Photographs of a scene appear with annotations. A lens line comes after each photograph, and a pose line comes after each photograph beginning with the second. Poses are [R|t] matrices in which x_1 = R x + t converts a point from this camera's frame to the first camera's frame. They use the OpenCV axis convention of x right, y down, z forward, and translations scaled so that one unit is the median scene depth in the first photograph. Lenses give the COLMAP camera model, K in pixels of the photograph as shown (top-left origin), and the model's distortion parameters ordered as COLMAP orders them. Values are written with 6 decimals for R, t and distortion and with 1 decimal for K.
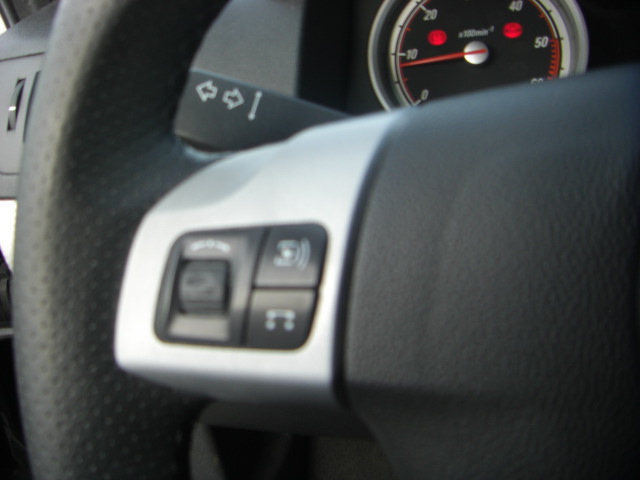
lens RADIAL K [[731.4, 0, 258.4], [0, 731.4, 193.0], [0, 0, 1]] dist [-0.205426, 0.202863]
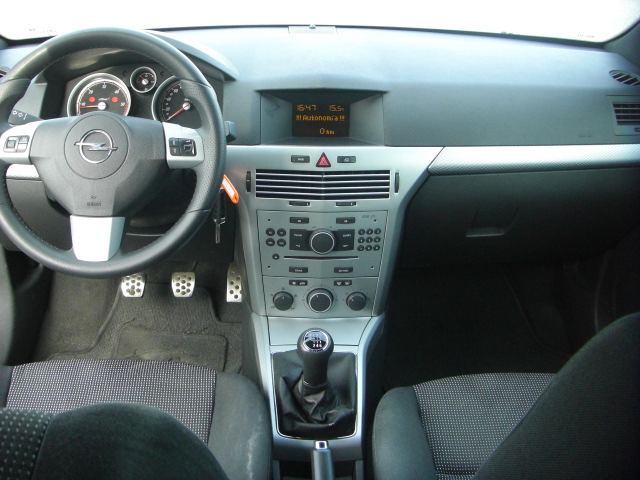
lens RADIAL K [[726.3, 0, 260.7], [0, 726.3, 192.4], [0, 0, 1]] dist [-0.188680, 0.121547]
pose [[0.961130, 0.070622, 0.266912, 0.162305], [-0.066819, 0.997493, -0.023315, 0.224184], [-0.267889, 0.004574, 0.963439, -2.353433]]
